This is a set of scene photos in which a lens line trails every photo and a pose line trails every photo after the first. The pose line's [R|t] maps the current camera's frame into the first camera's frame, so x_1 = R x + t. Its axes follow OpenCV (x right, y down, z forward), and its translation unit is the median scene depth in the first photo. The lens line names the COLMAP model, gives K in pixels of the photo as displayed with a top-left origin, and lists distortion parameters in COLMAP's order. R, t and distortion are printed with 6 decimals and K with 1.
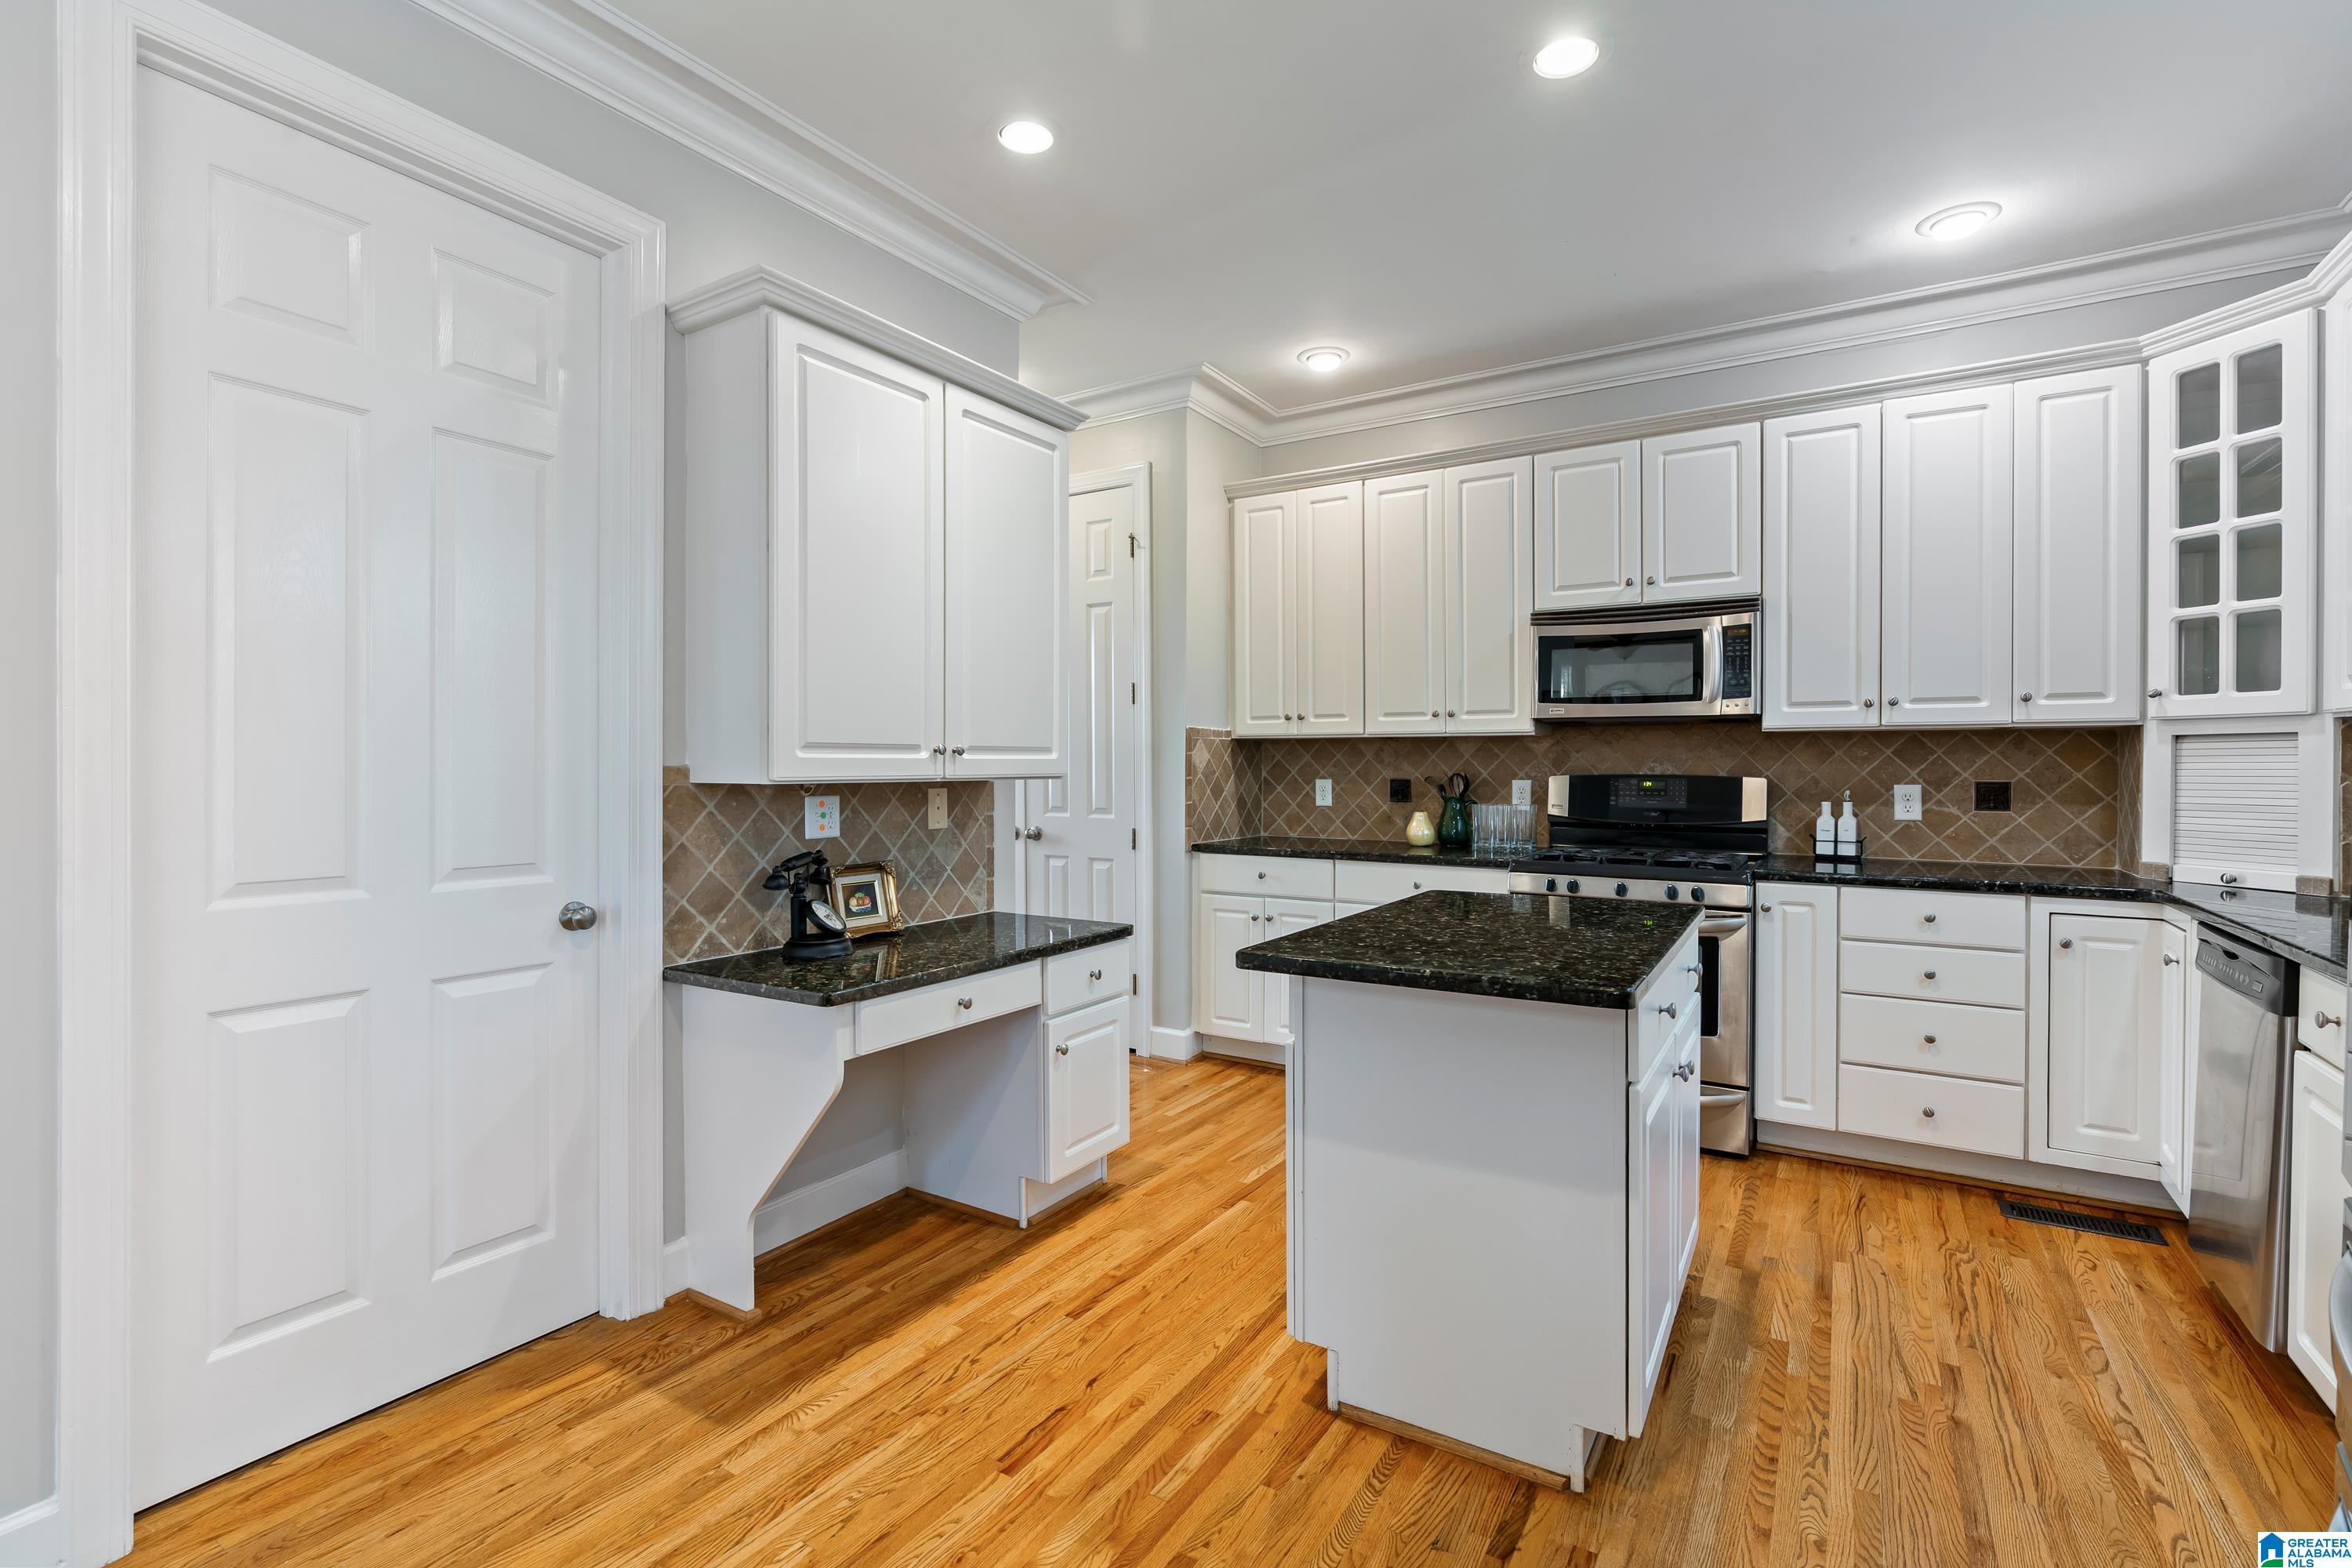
lens RADIAL K [[1070.4, 0, 1177.5], [0, 1070.4, 767.3], [0, 0, 1]] dist [-0.000765, 0.000368]
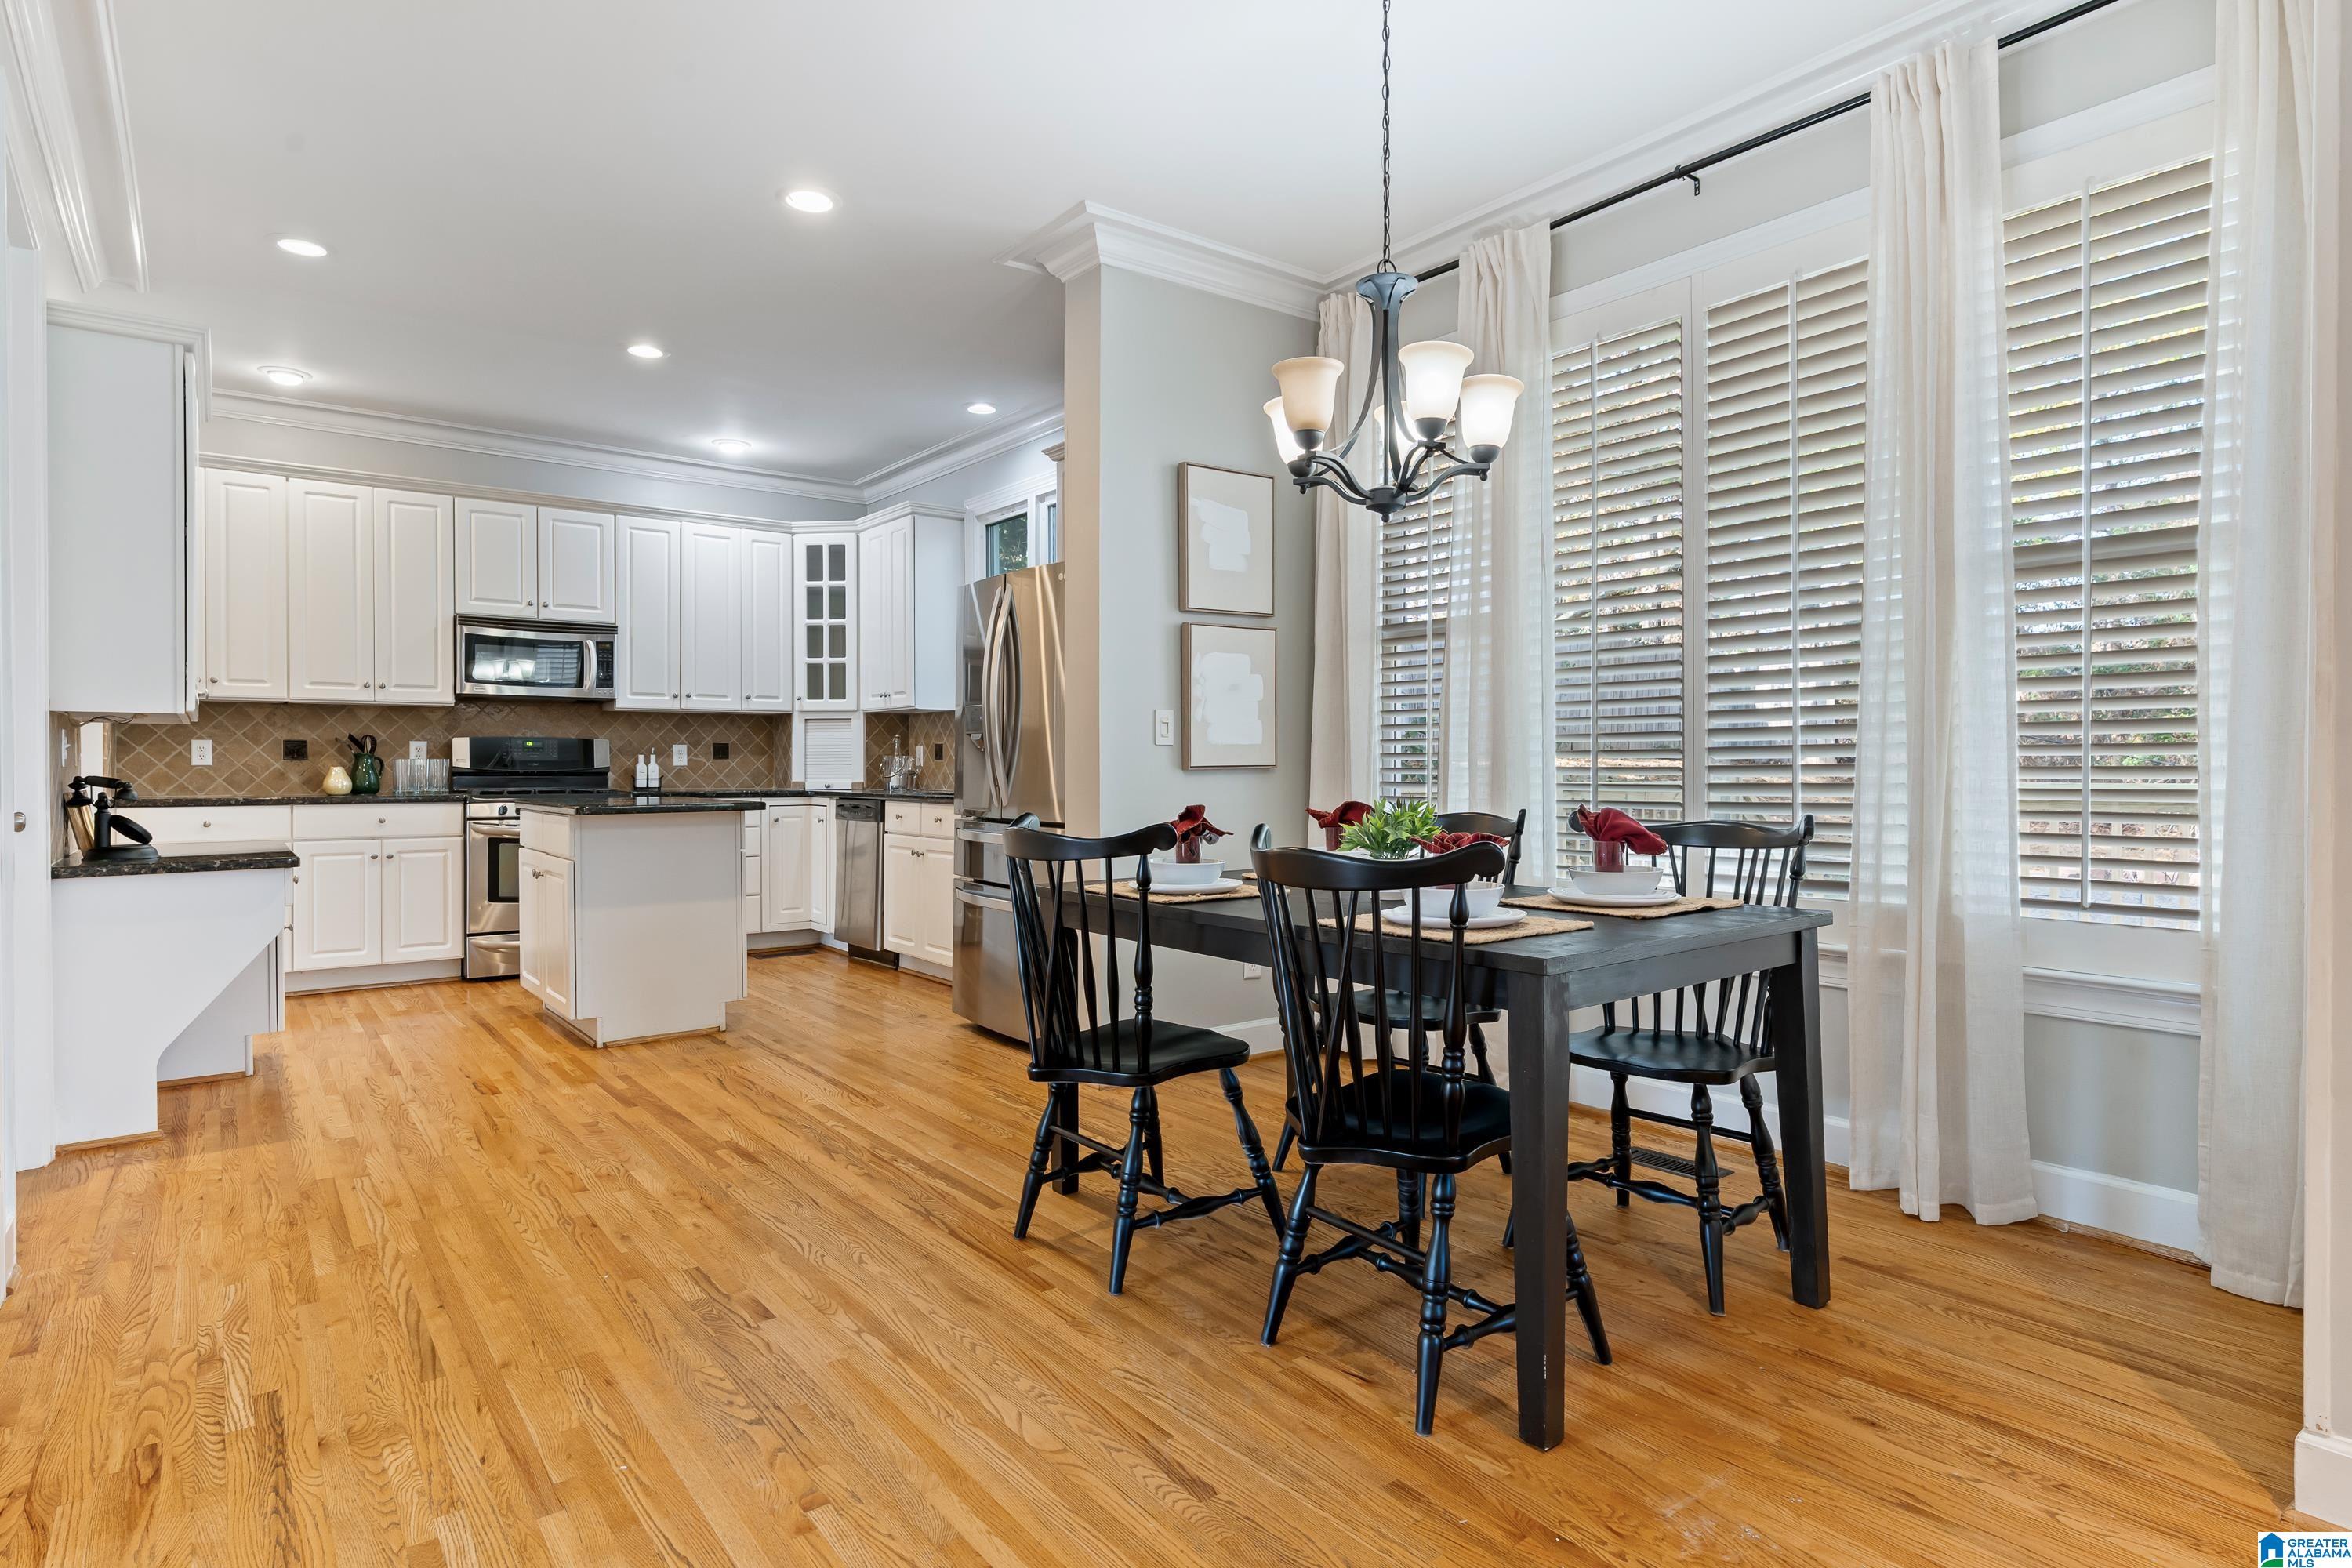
lens RADIAL K [[1242.5, 0, 1184.6], [0, 1242.5, 776.2], [0, 0, 1]] dist [0.001580, 0.001969]
pose [[0.342075, -0.008481, 0.939634, -0.900482], [0.004418, 0.999963, 0.007417, 0.055356], [-0.939662, 0.001614, 0.342100, -0.427584]]
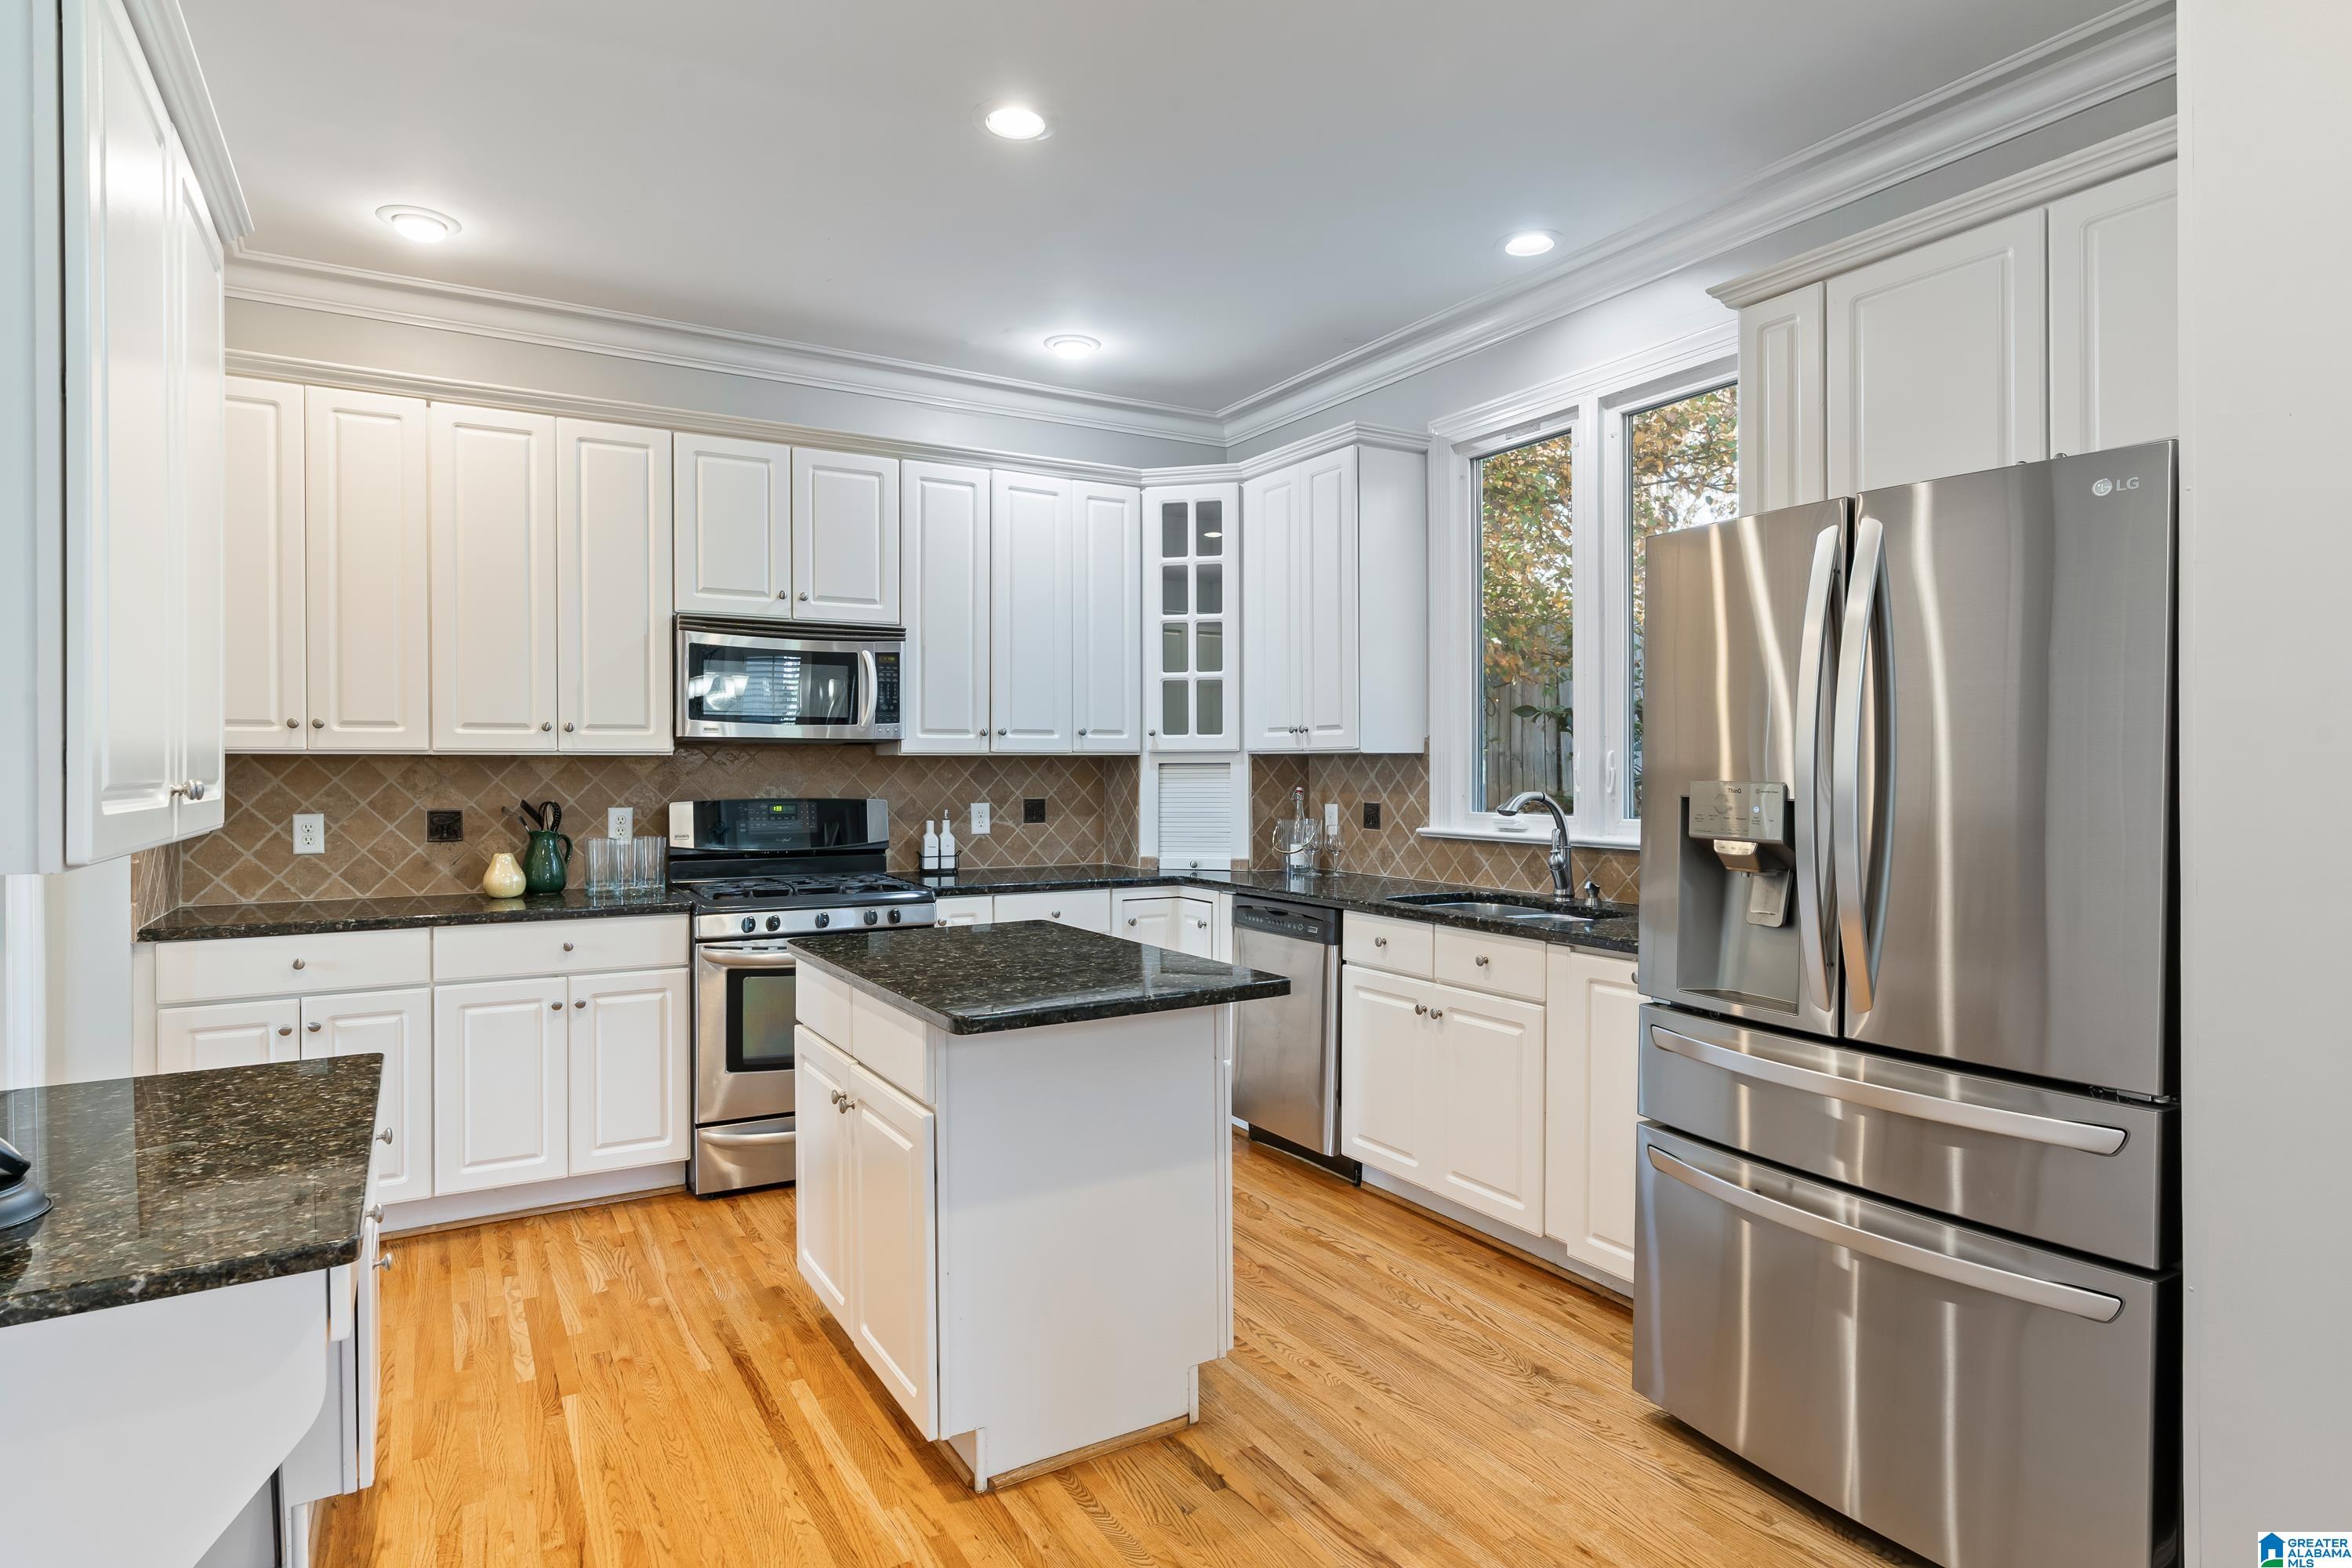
lens RADIAL K [[1270.5, 0, 1183.6], [0, 1270.5, 775.7], [0, 0, 1]] dist [0.001503, 0.001944]
pose [[0.456443, -0.007468, 0.889721, -0.431137], [0.005638, 0.999969, 0.005501, -0.019292], [-0.889735, 0.002505, 0.456471, 0.186070]]
